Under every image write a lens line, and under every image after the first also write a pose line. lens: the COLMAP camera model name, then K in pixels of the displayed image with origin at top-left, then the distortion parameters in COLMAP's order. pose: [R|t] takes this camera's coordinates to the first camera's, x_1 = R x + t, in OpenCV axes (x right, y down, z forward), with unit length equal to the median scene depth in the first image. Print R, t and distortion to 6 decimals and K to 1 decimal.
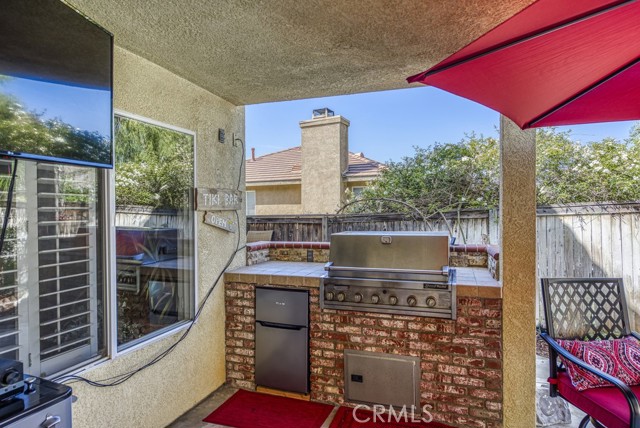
lens RADIAL K [[359.0, 0, 319.9], [0, 359.0, 213.8], [0, 0, 1]] dist [-0.005837, -0.000181]
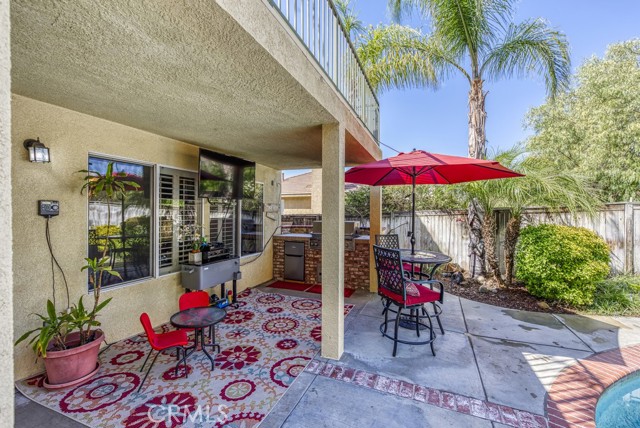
lens RADIAL K [[257.5, 0, 314.9], [0, 257.5, 215.5], [0, 0, 1]] dist [0.007840, -0.001239]
pose [[0.998251, 0.015990, -0.056912, 0.139152], [-0.015766, 0.999866, 0.004381, 0.005523], [0.056974, -0.003476, 0.998370, -0.838668]]
